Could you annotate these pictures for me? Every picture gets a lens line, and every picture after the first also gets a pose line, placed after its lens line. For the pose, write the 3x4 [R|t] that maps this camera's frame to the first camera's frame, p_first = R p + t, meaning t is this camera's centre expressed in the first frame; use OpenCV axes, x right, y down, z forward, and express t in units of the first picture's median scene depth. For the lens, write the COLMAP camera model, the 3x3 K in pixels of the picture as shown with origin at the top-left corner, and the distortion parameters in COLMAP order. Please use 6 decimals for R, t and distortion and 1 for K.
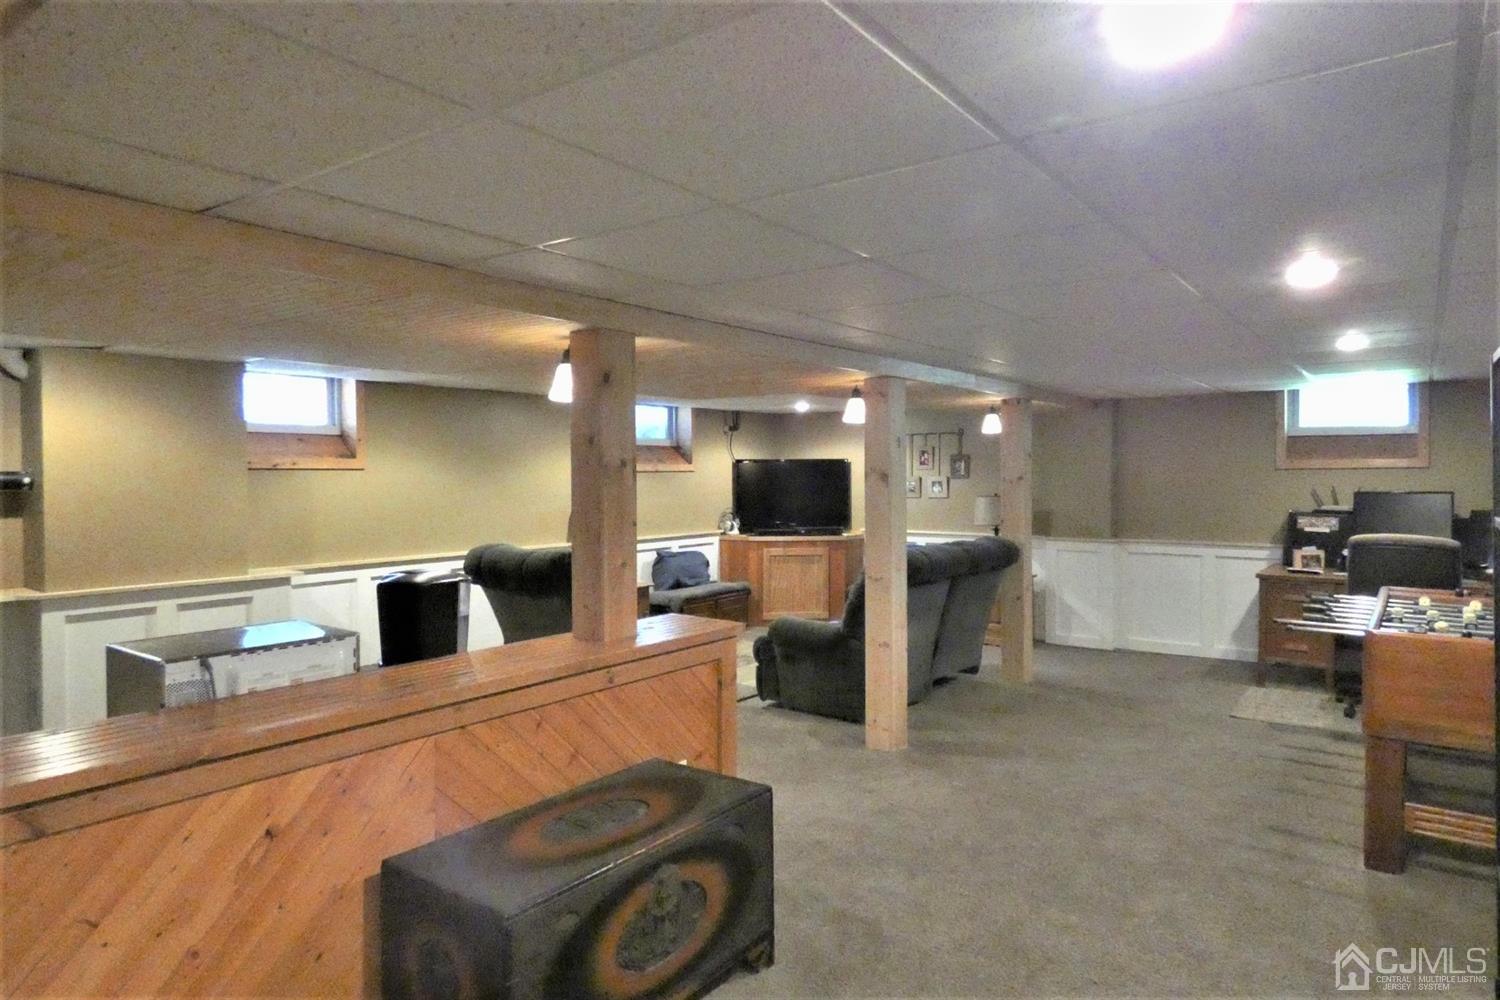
lens RADIAL K [[897.0, 0, 745.9], [0, 897.0, 499.9], [0, 0, 1]] dist [-0.005644, 0.004137]
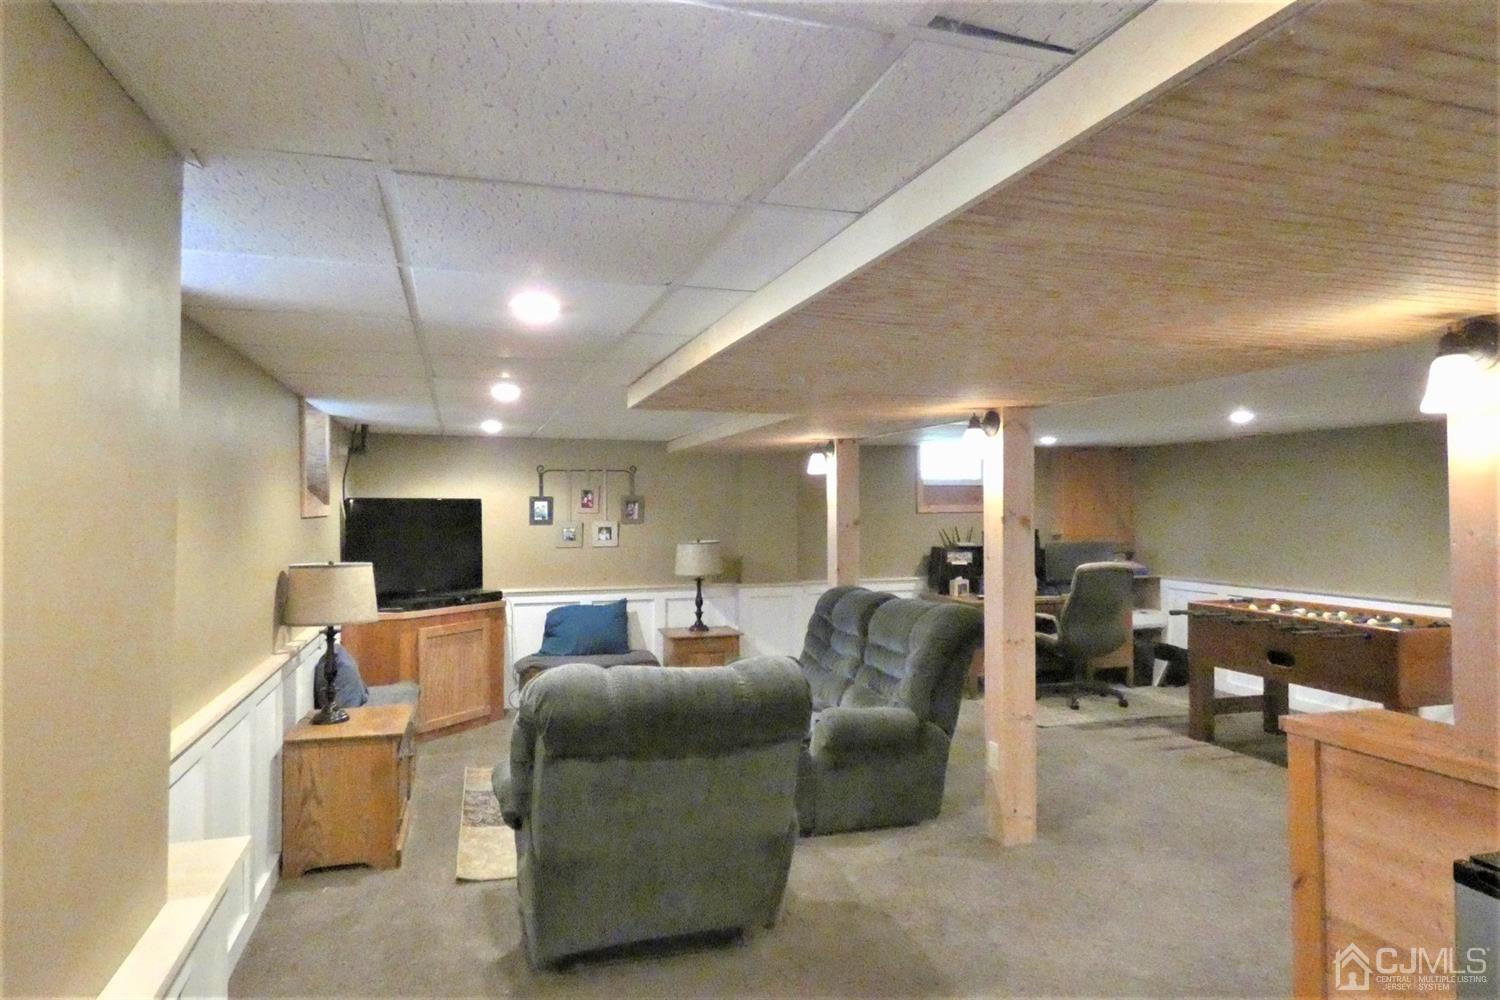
lens RADIAL K [[897.0, 0, 744.7], [0, 897.0, 496.9], [0, 0, 1]] dist [-0.005644, 0.004137]
pose [[0.588616, 0.013976, 0.808292, -0.399335], [0.027433, 0.998929, -0.037250, -0.014147], [-0.807947, 0.044100, 0.587602, 0.402675]]
